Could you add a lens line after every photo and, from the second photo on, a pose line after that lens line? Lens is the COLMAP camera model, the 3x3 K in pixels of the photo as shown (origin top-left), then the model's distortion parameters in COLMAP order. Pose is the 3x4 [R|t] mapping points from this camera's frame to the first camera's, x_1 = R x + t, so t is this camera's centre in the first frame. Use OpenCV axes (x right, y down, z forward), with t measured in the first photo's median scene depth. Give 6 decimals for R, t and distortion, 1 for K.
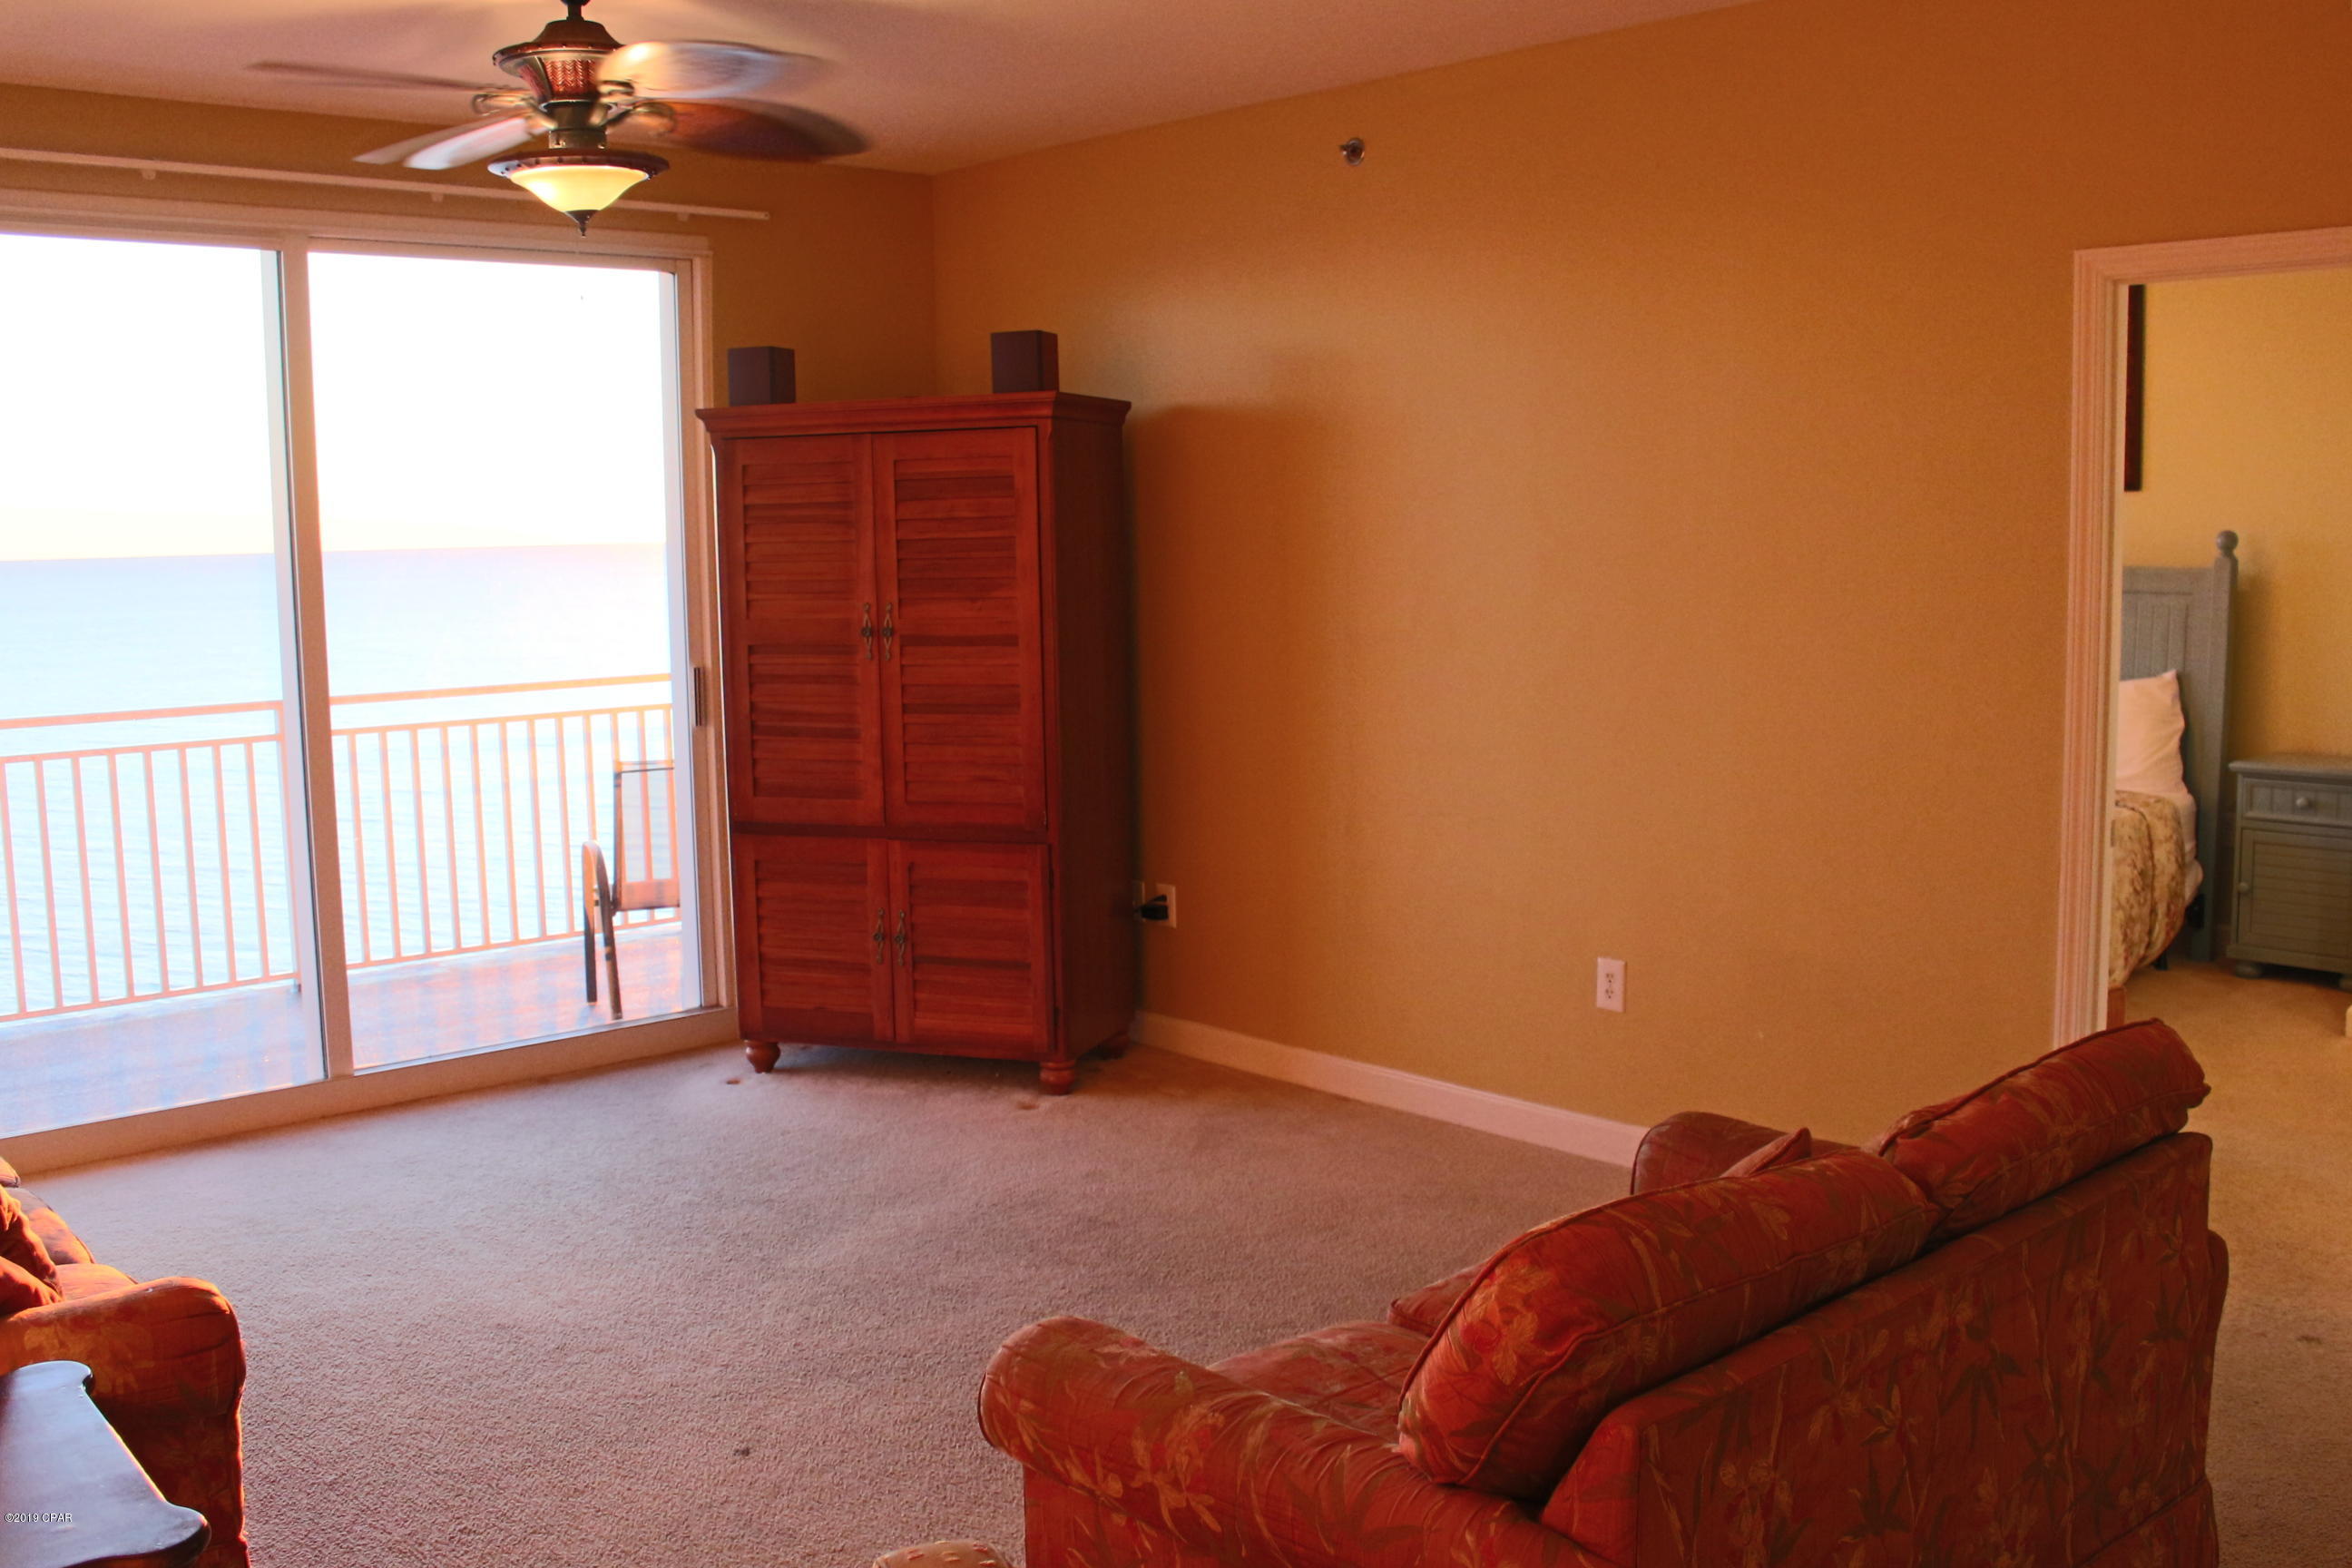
lens RADIAL K [[2176.1, 0, 1179.2], [0, 2176.1, 798.3], [0, 0, 1]] dist [-0.155214, -0.010238]
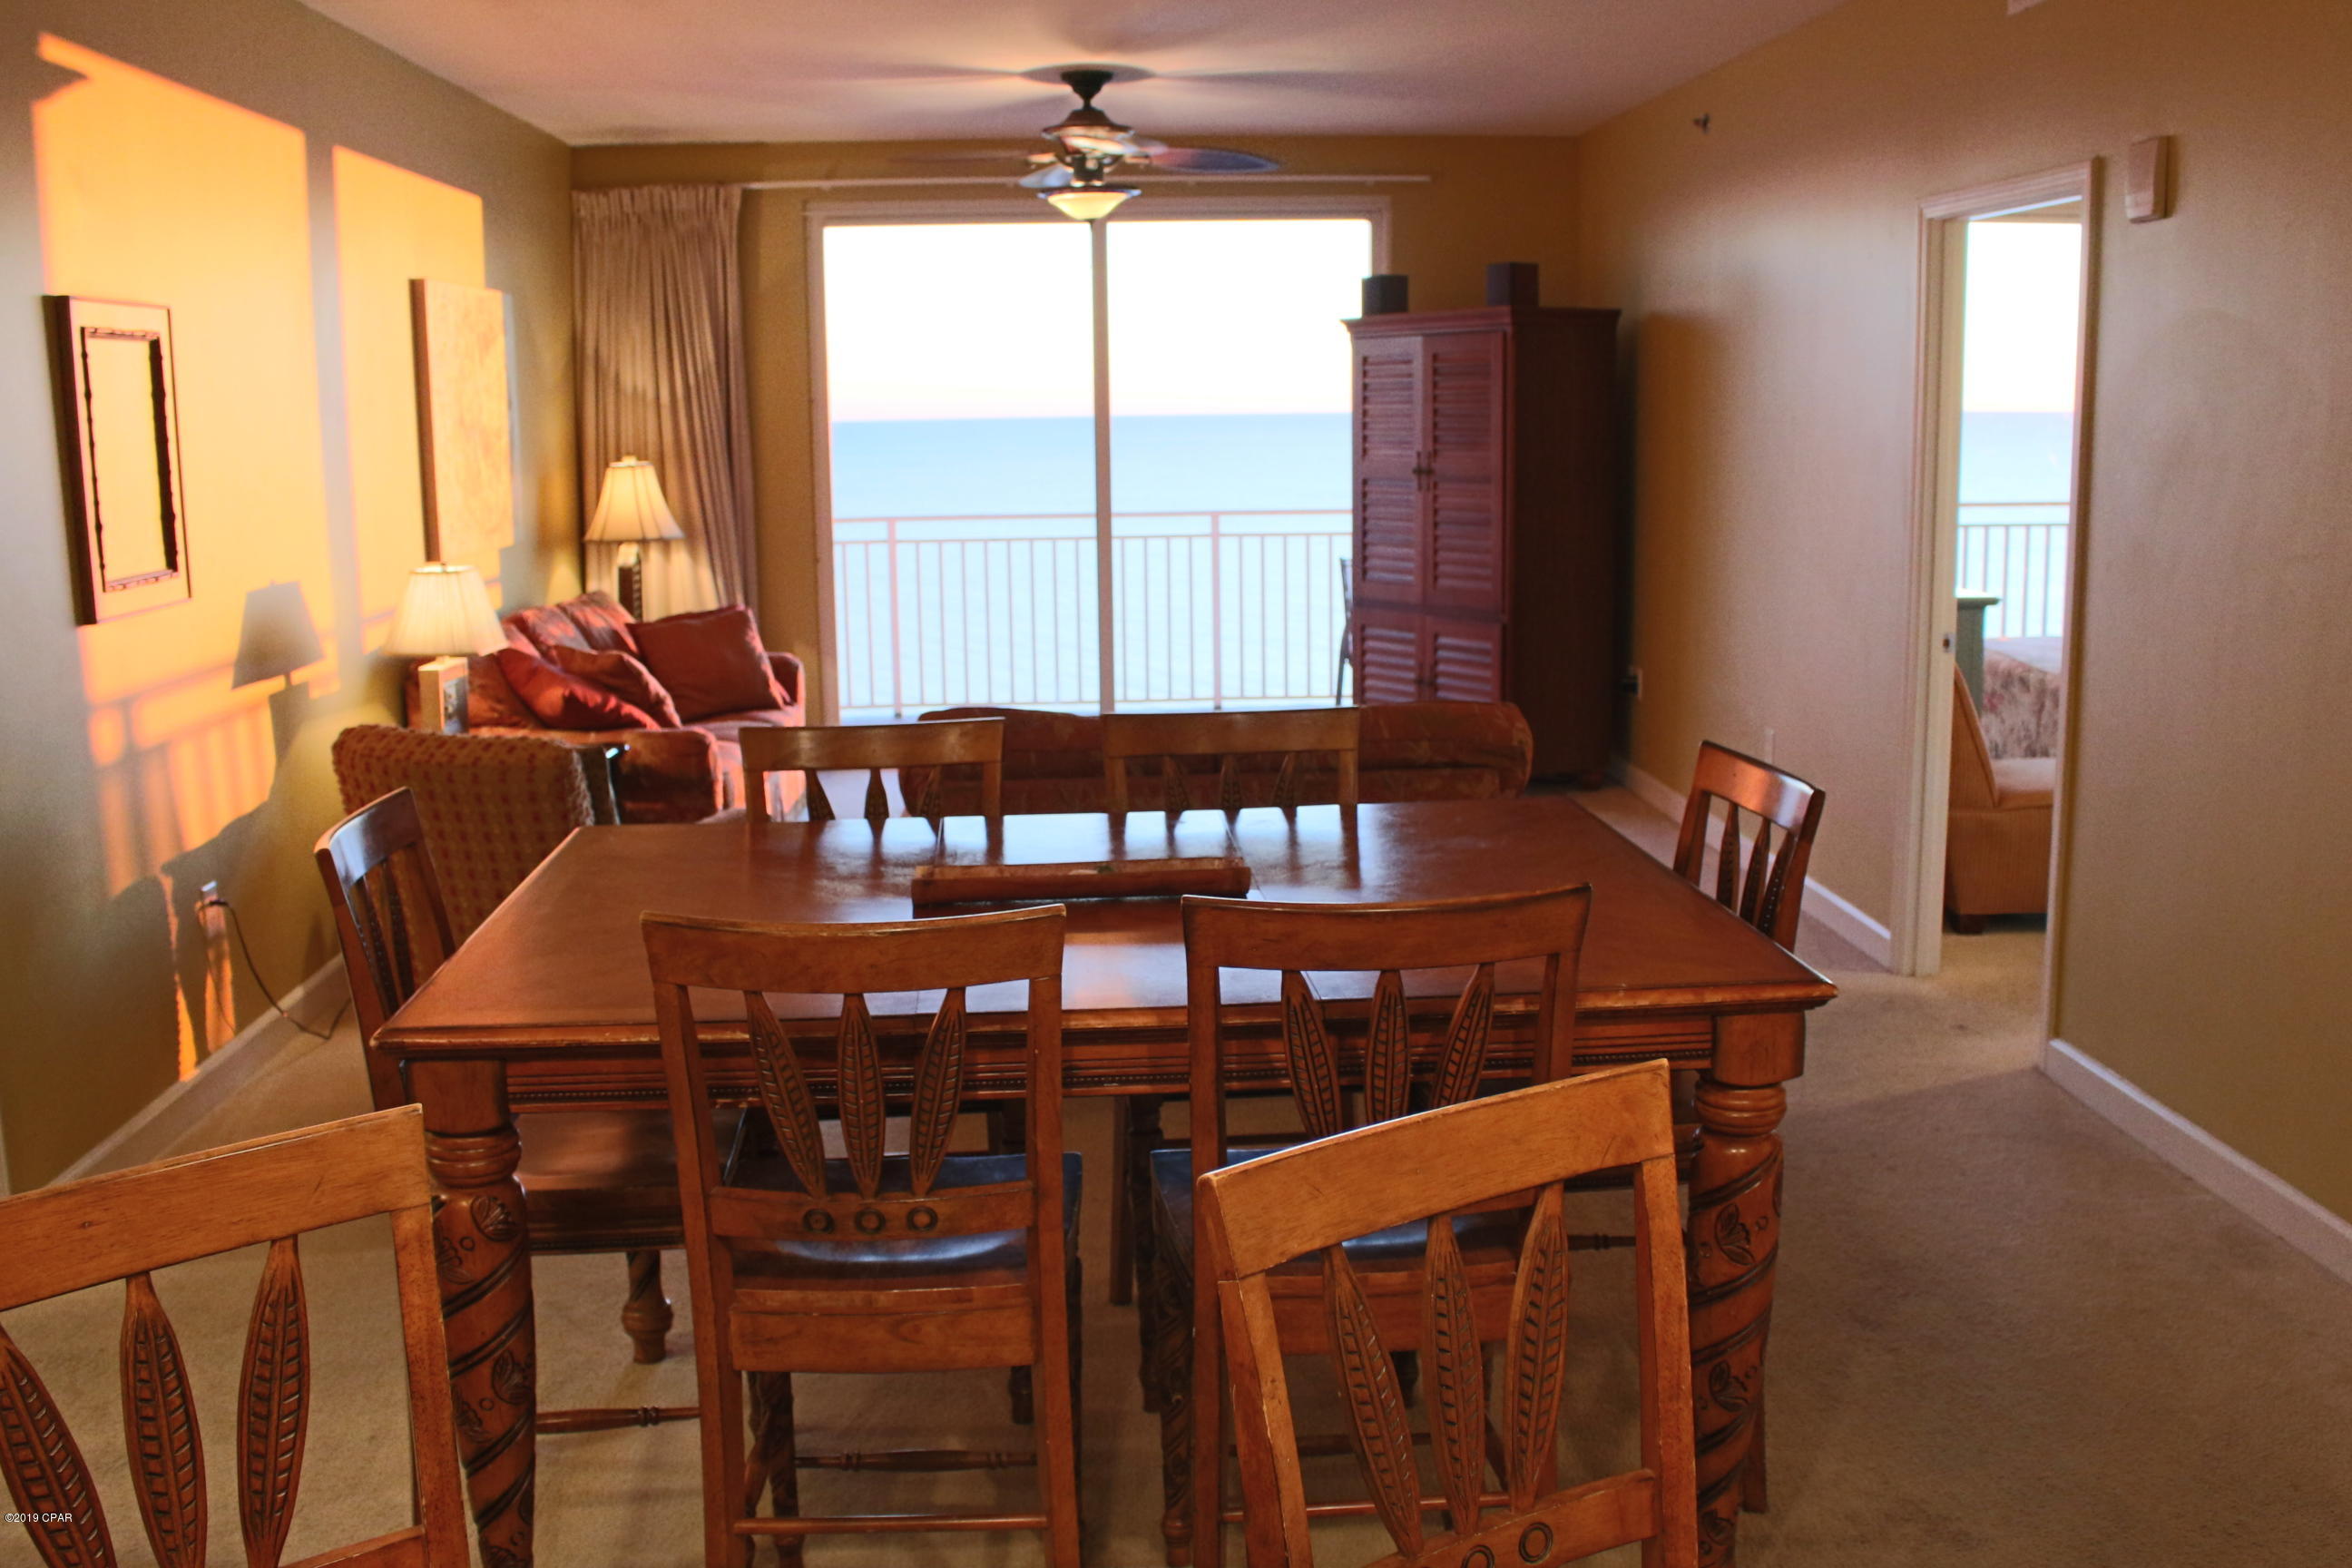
lens RADIAL K [[2170.1, 0, 1185.6], [0, 2170.1, 787.8], [0, 0, 1]] dist [-0.146653, 0.117178]
pose [[0.771942, 0.113870, -0.625411, 0.680723], [-0.074926, 0.993266, 0.088364, 0.018173], [0.631261, -0.021353, 0.775276, -0.238611]]
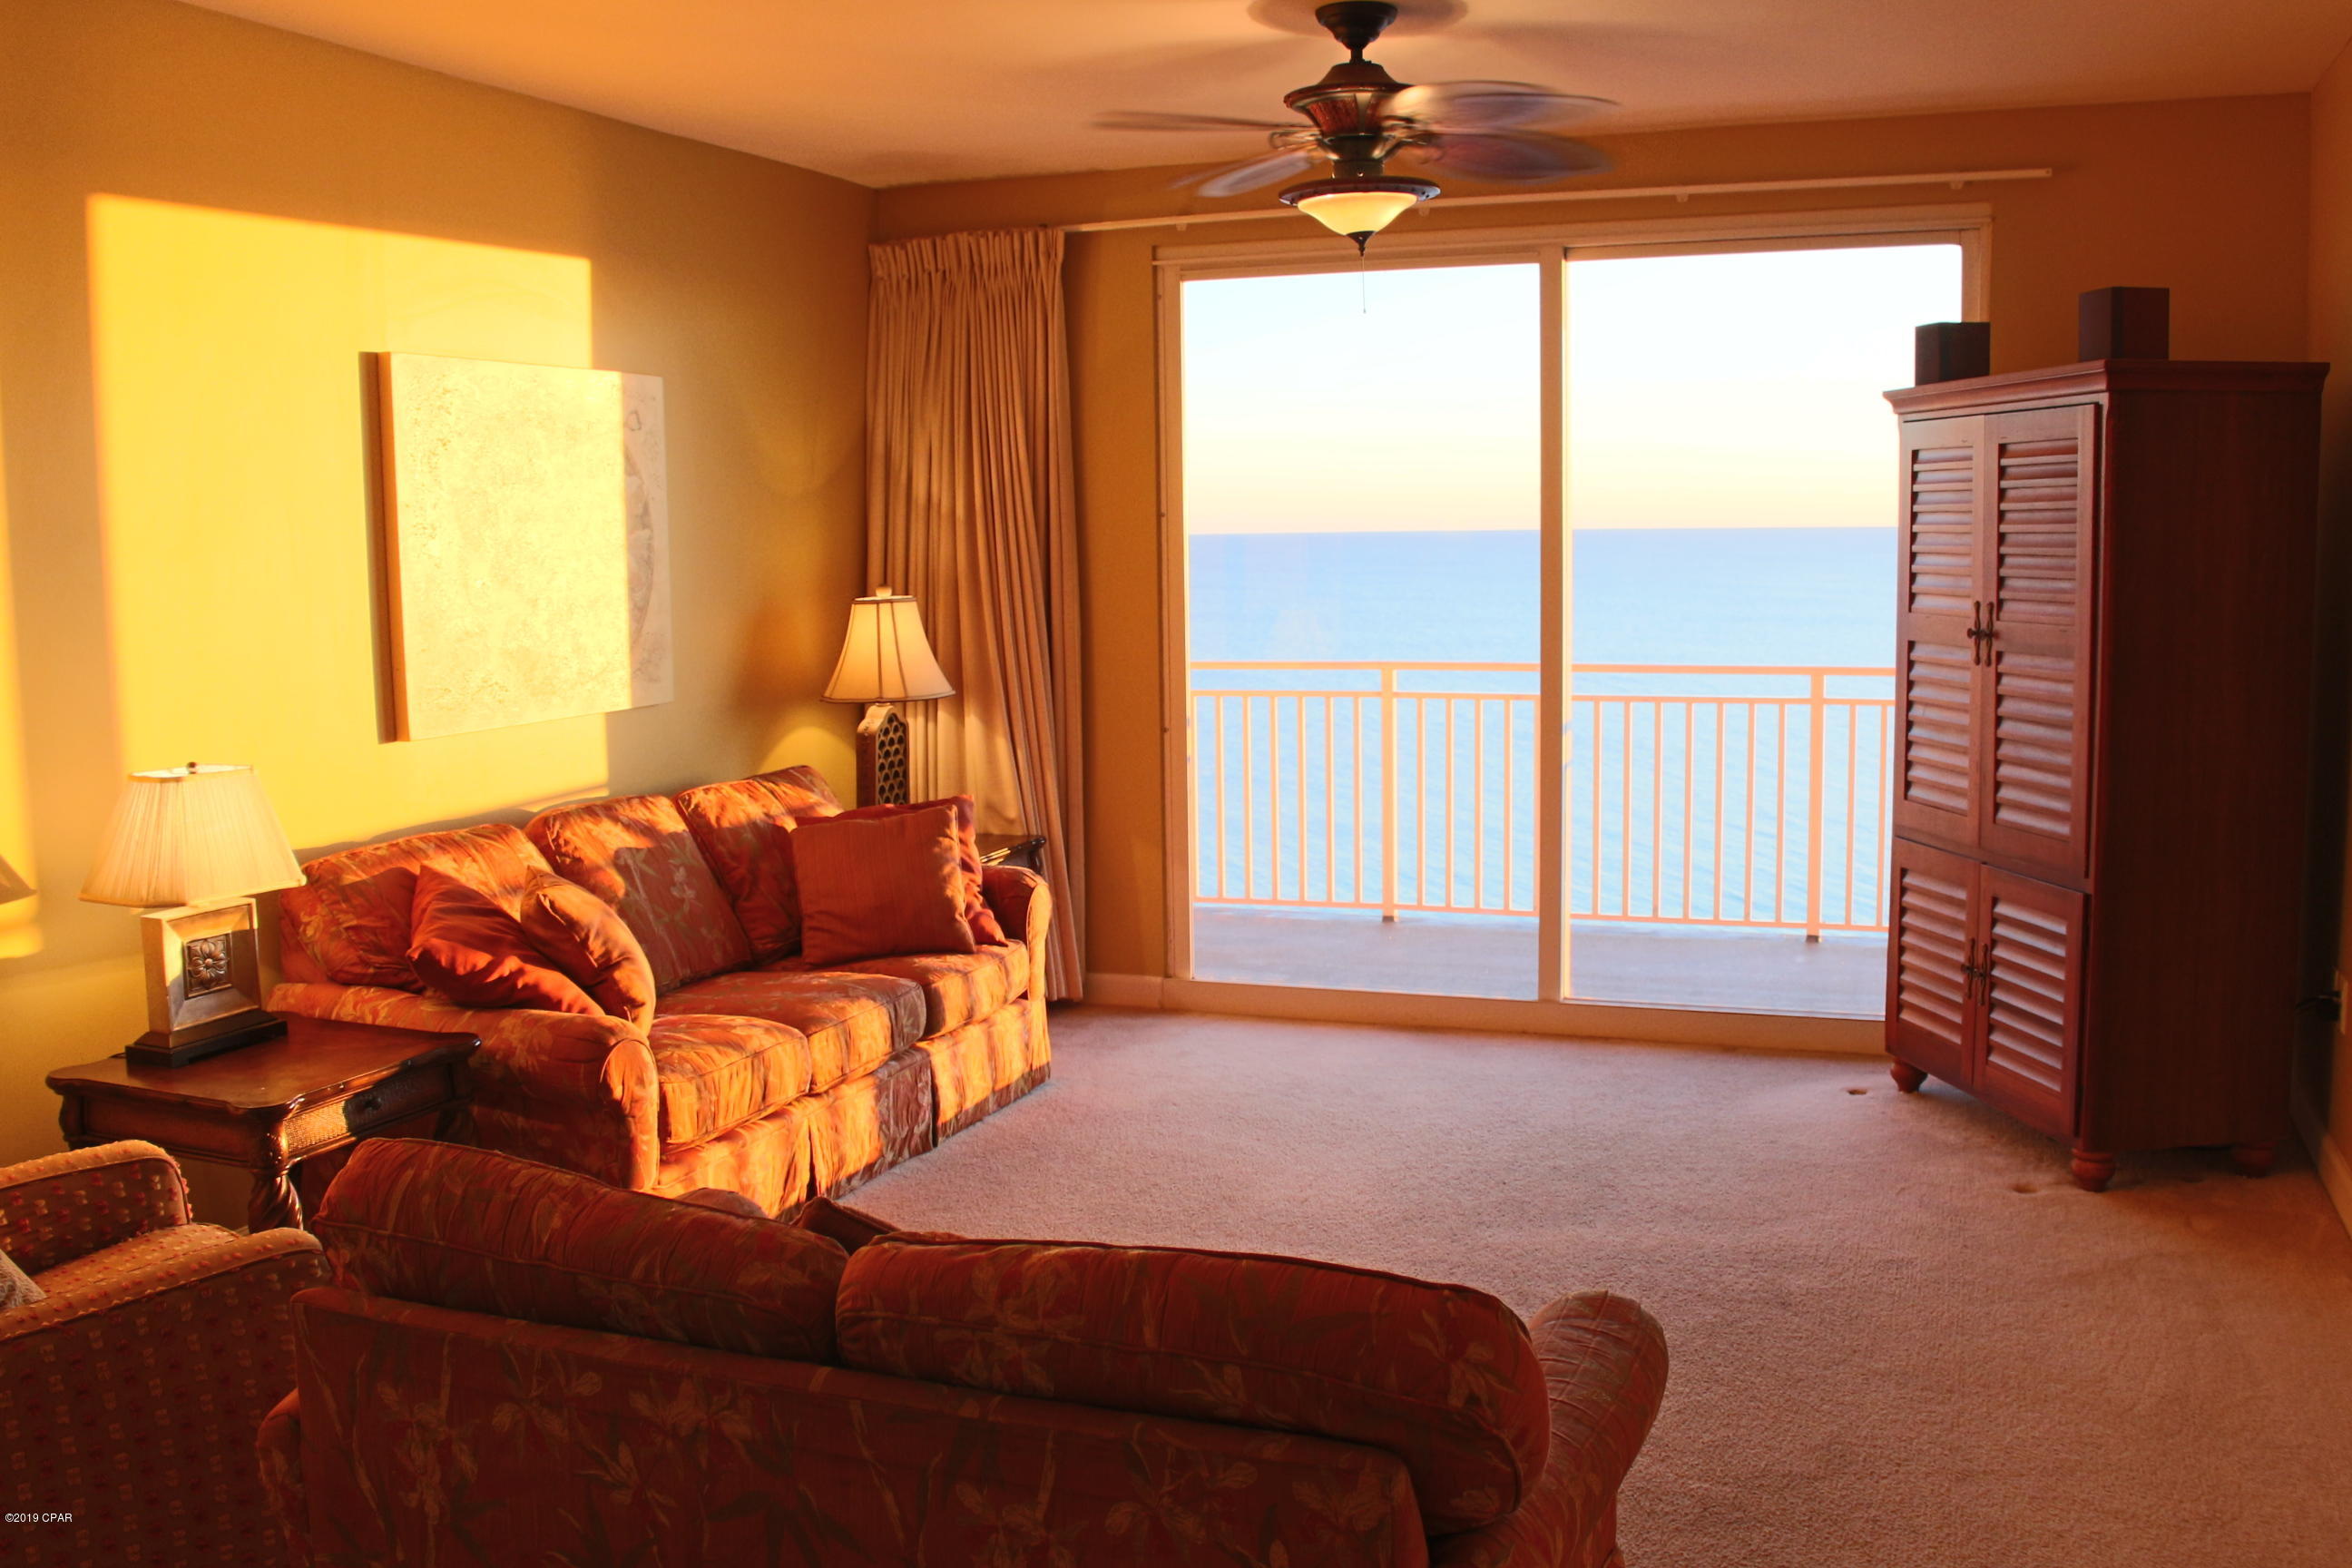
lens RADIAL K [[2170.1, 0, 1185.6], [0, 2170.1, 787.8], [0, 0, 1]] dist [-0.146653, 0.117178]
pose [[0.448030, 0.114047, -0.886714, 0.513043], [-0.099979, 0.992000, 0.077072, -0.049012], [0.888410, 0.054122, 0.455849, 0.305267]]
